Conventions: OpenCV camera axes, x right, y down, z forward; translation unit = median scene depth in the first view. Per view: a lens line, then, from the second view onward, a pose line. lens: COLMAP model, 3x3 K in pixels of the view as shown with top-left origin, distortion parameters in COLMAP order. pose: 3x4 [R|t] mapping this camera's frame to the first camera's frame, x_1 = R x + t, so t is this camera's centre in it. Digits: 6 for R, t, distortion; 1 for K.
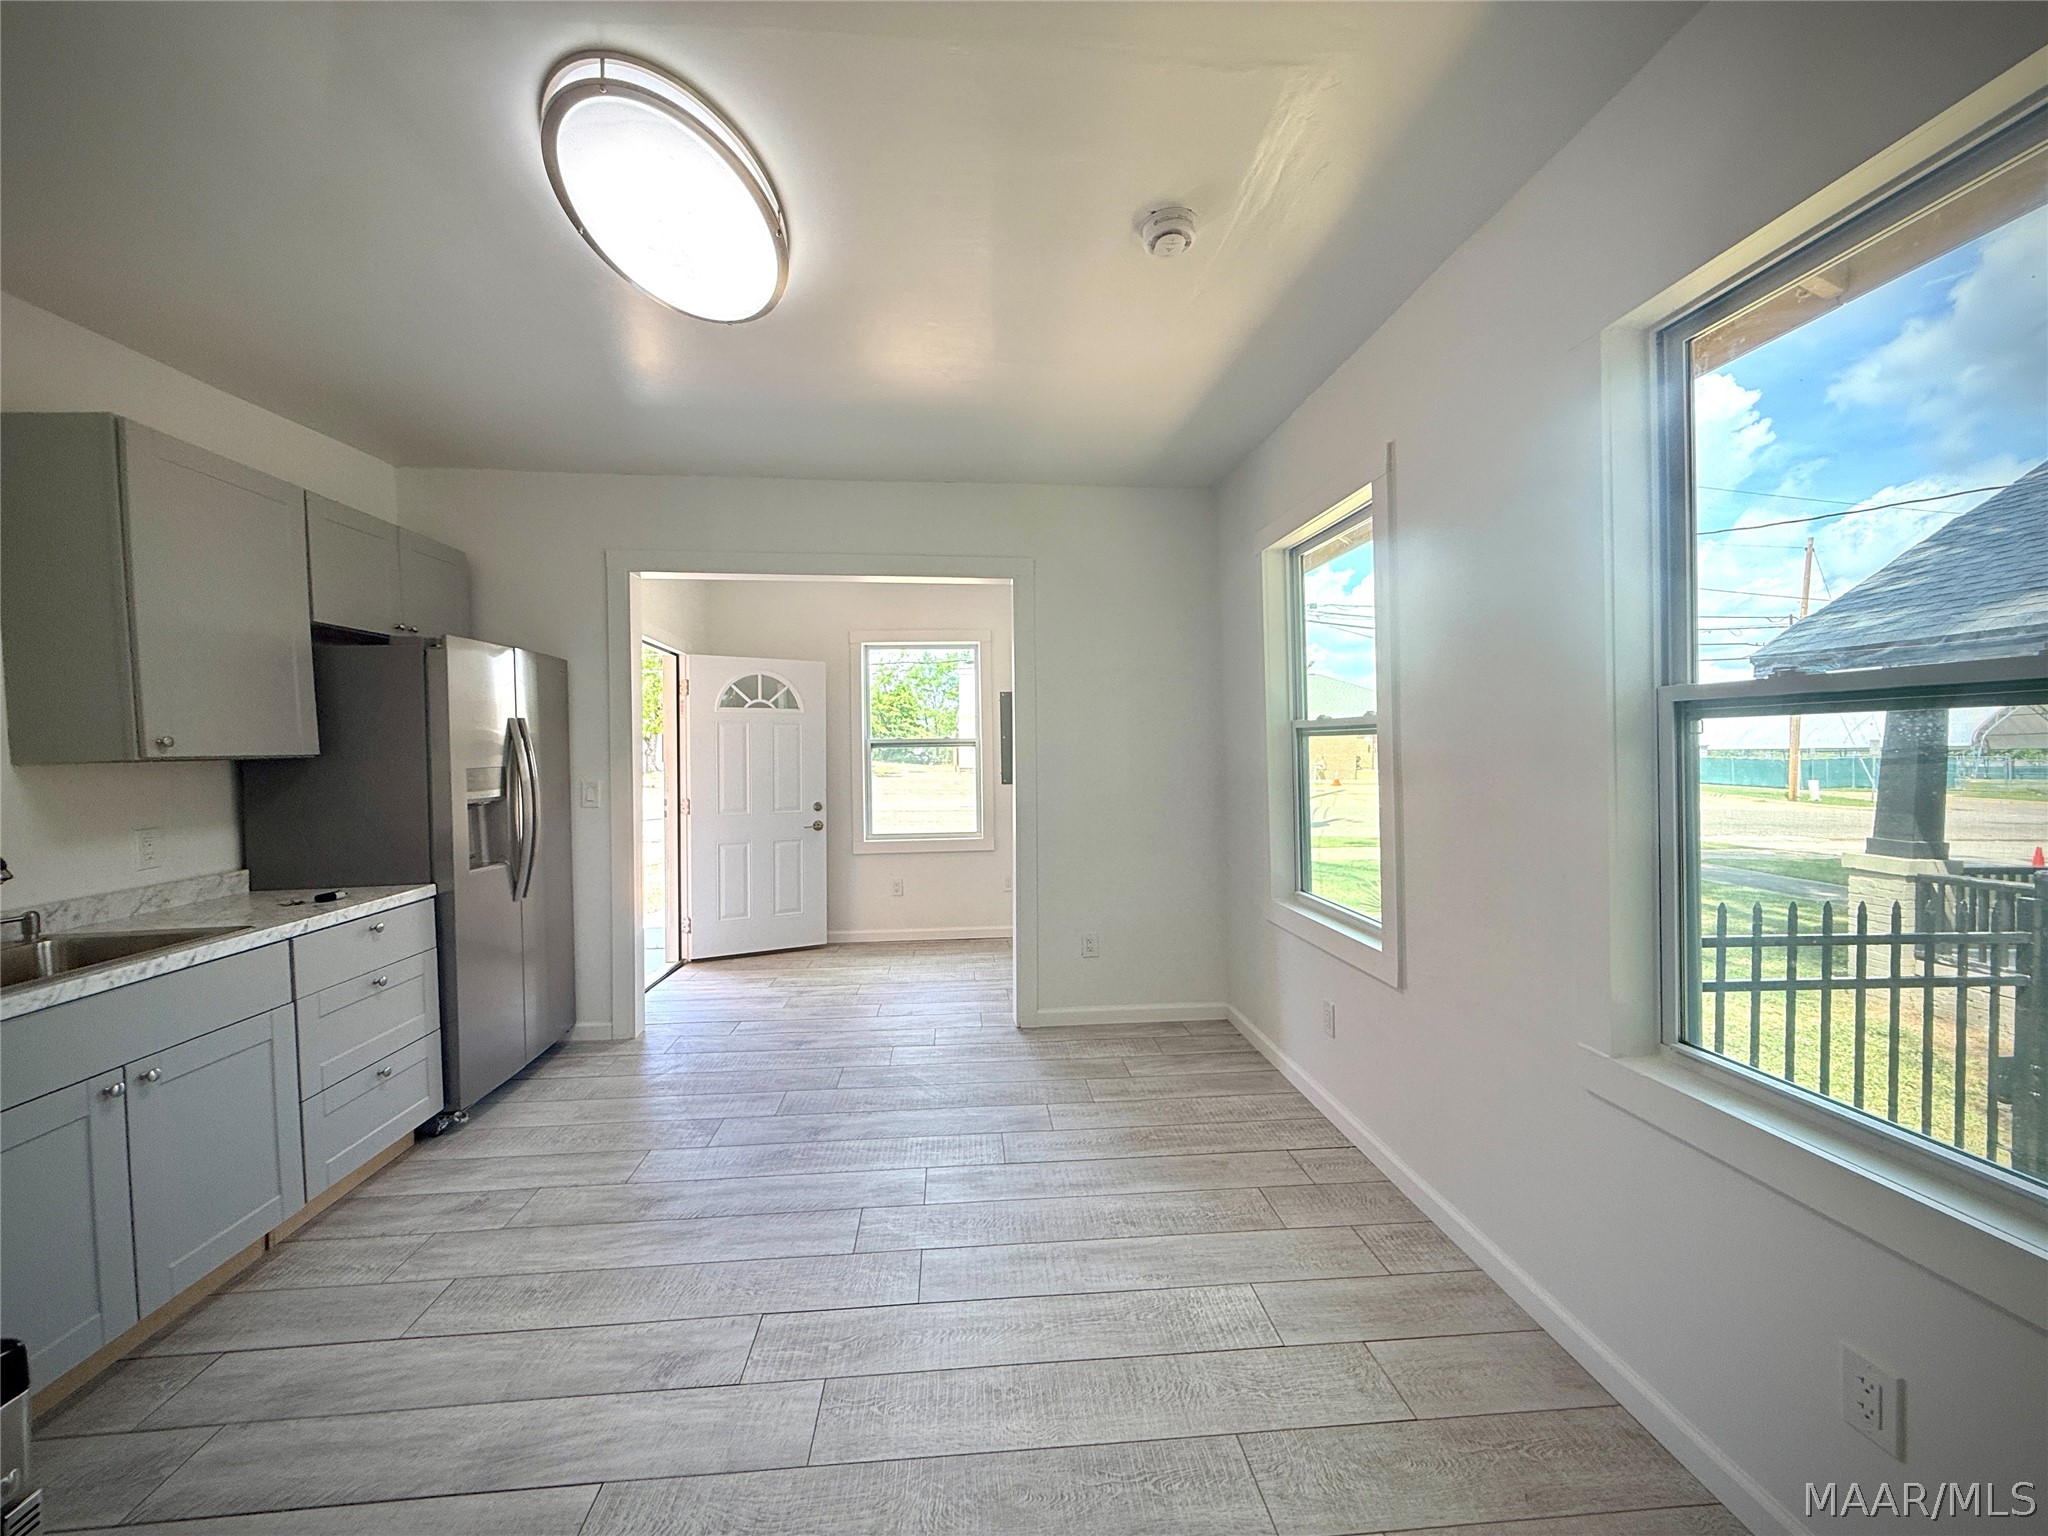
lens RADIAL K [[815.1, 0, 1020.2], [0, 815.1, 766.8], [0, 0, 1]] dist [0.000422, -0.000091]
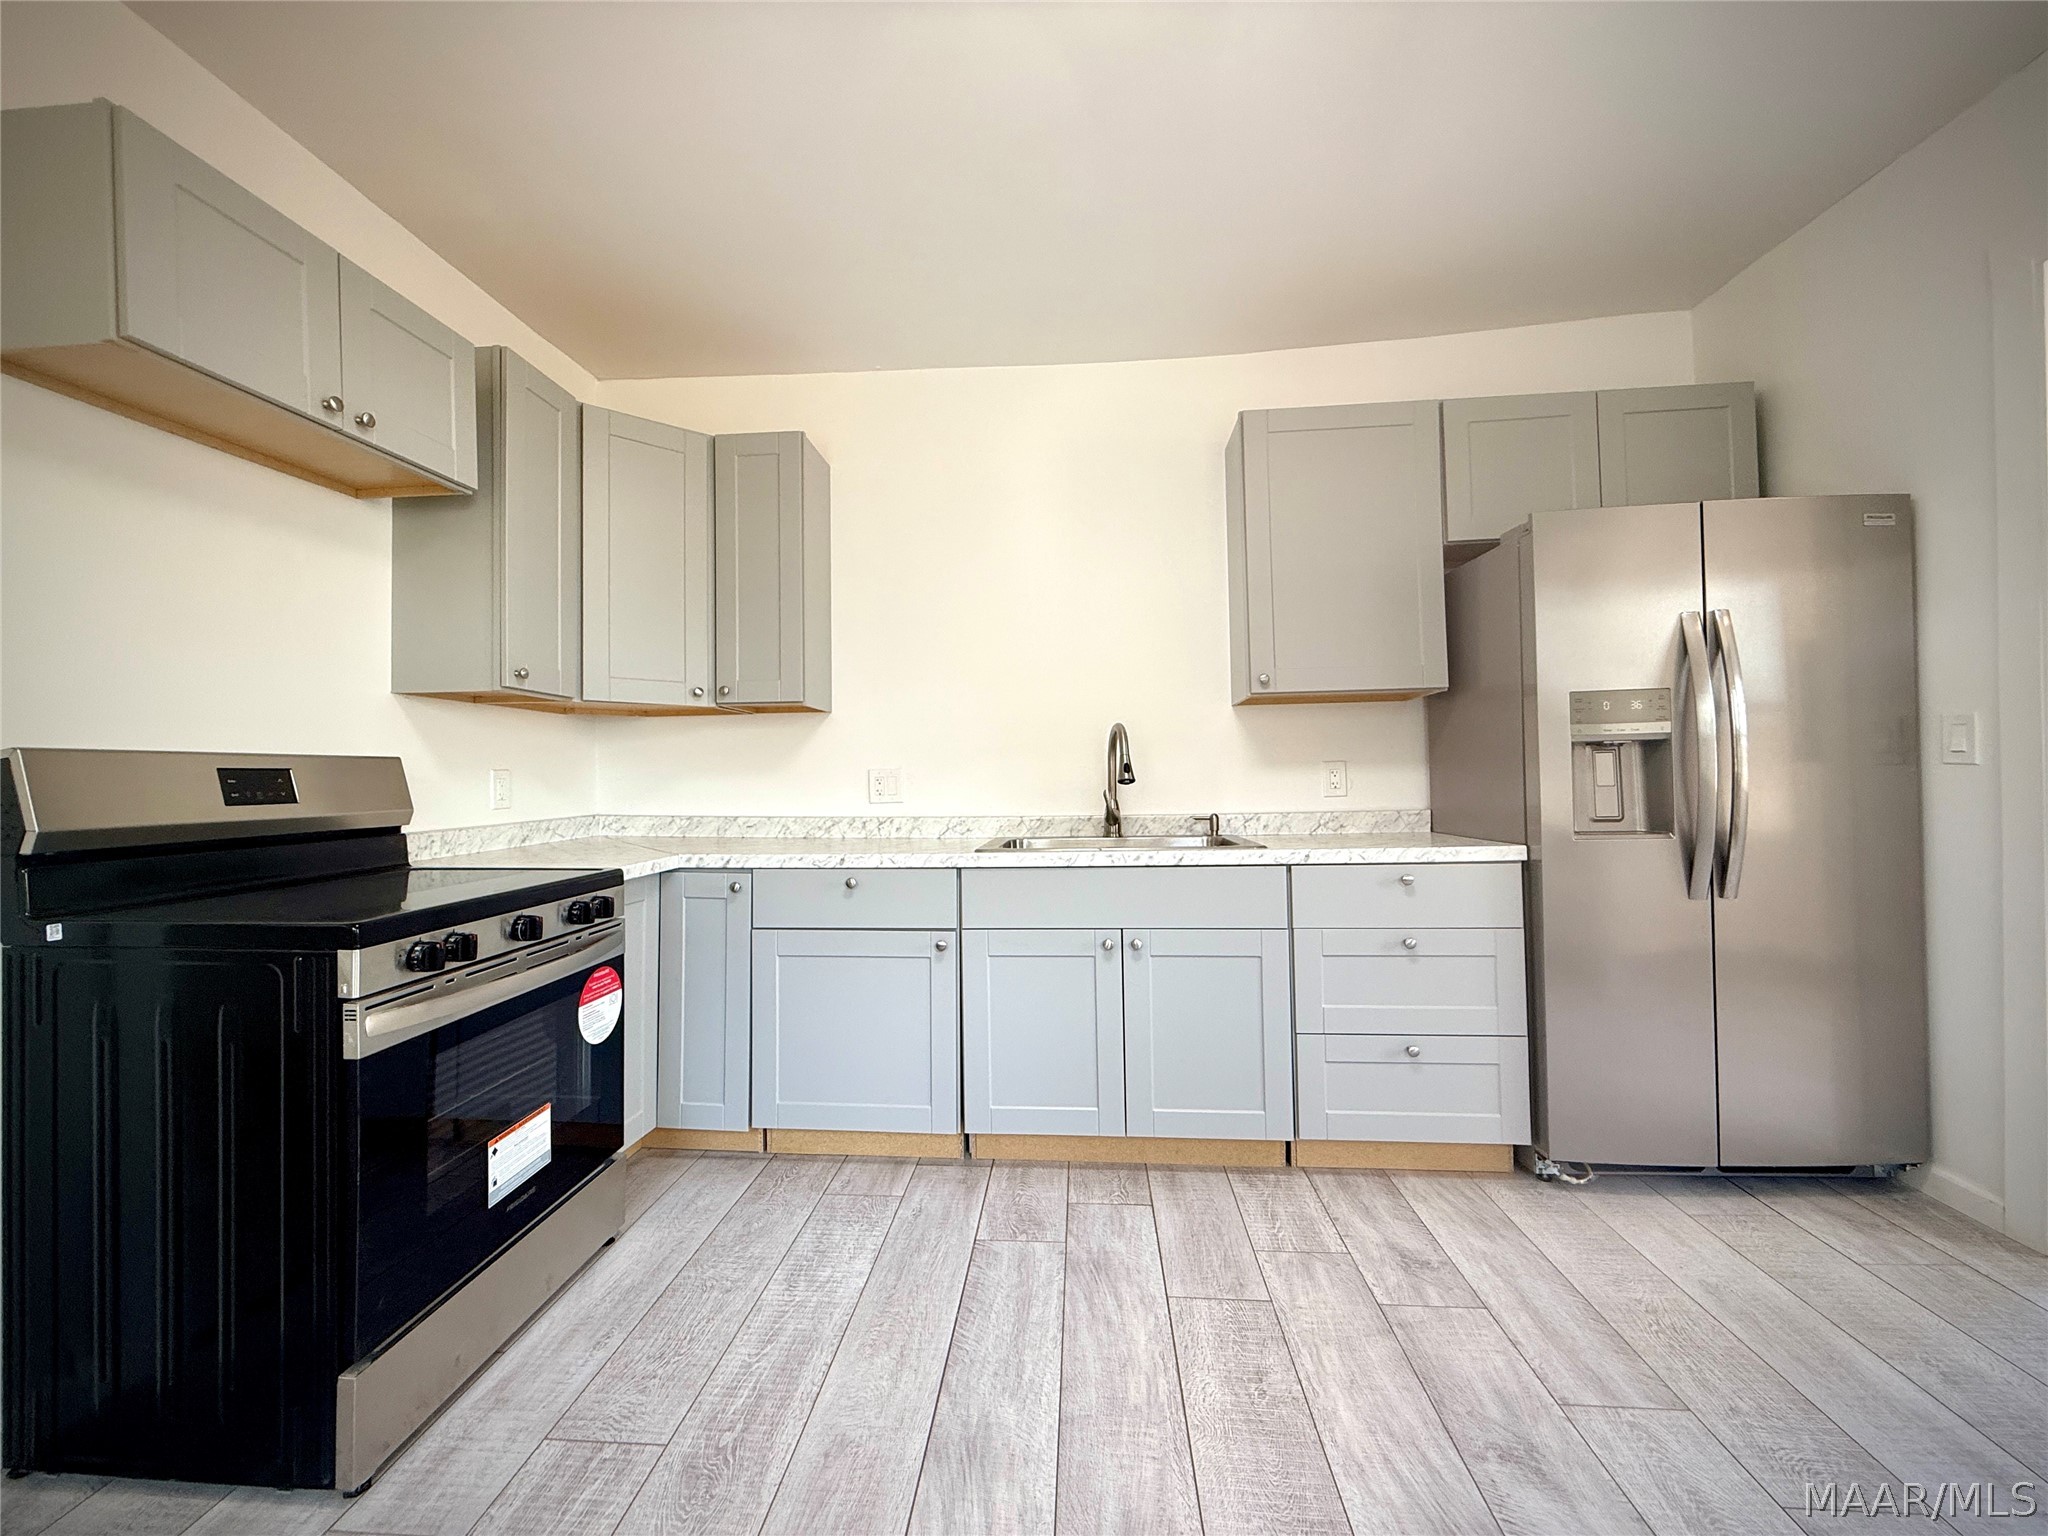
lens RADIAL K [[815.1, 0, 1020.2], [0, 815.1, 766.8], [0, 0, 1]] dist [0.000422, -0.000091]
pose [[-0.164686, 0.011056, -0.986284, 0.122674], [-0.002778, 0.999928, 0.011673, 0.068067], [0.986342, 0.004662, -0.164643, 0.722101]]
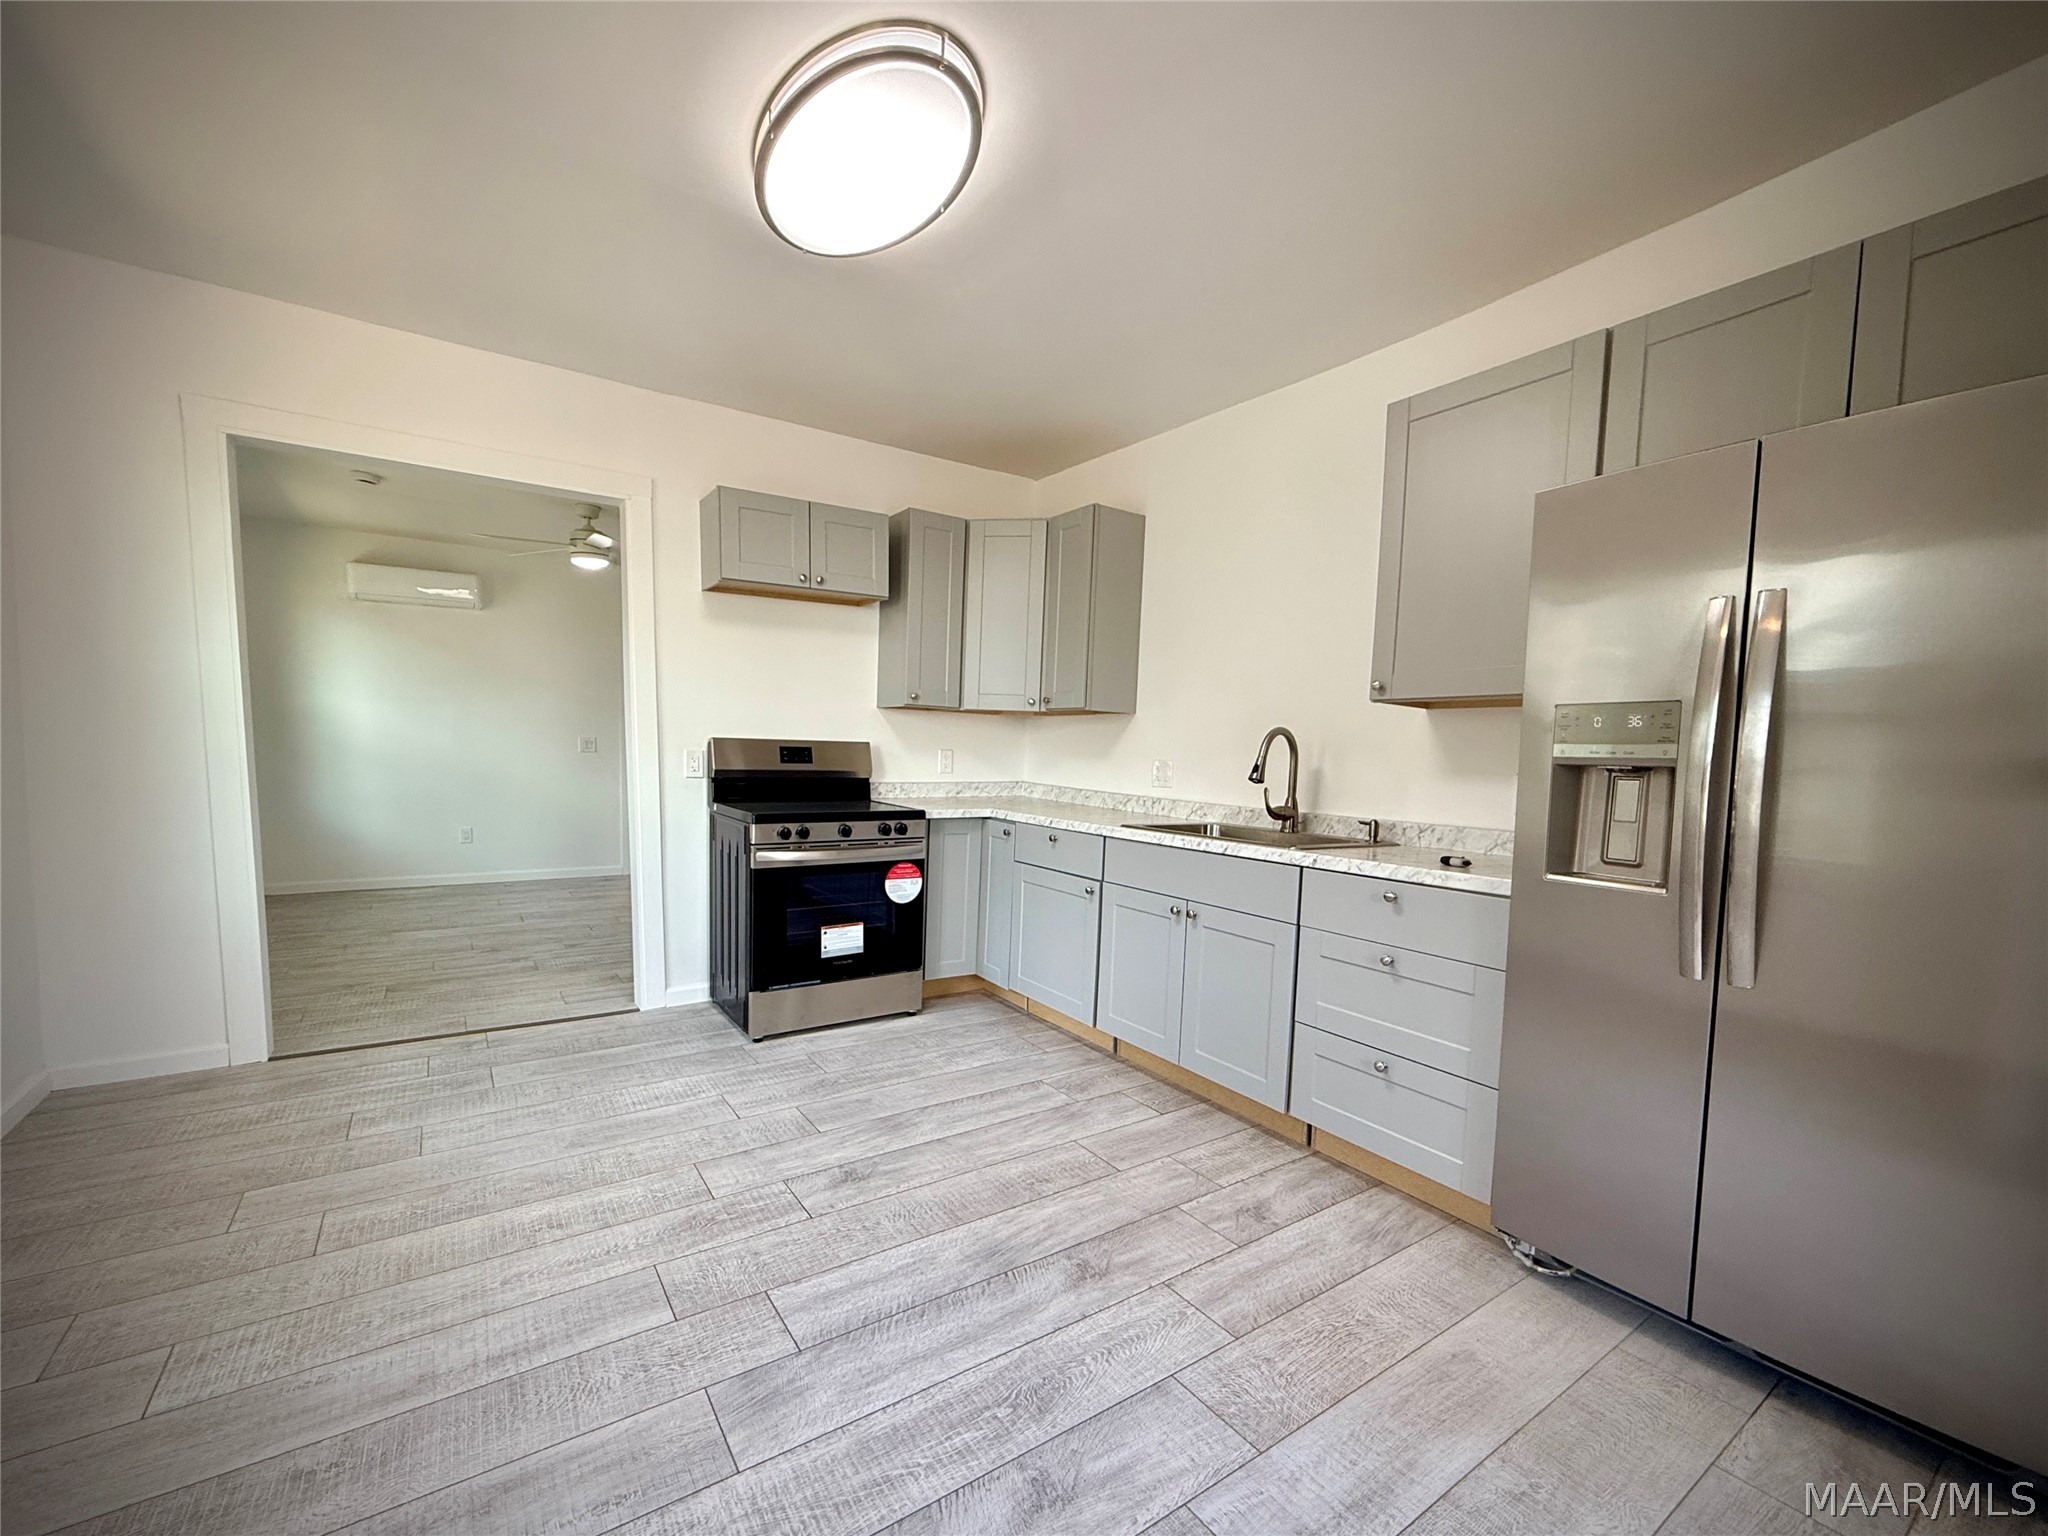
lens RADIAL K [[858.5, 0, 1014.5], [0, 858.5, 814.2], [0, 0, 1]] dist [0.000398, 0.000020]
pose [[-0.873307, 0.029829, -0.486256, -0.017817], [-0.024297, 0.994215, 0.104626, 0.028746], [0.486564, 0.103185, -0.867530, 1.536813]]
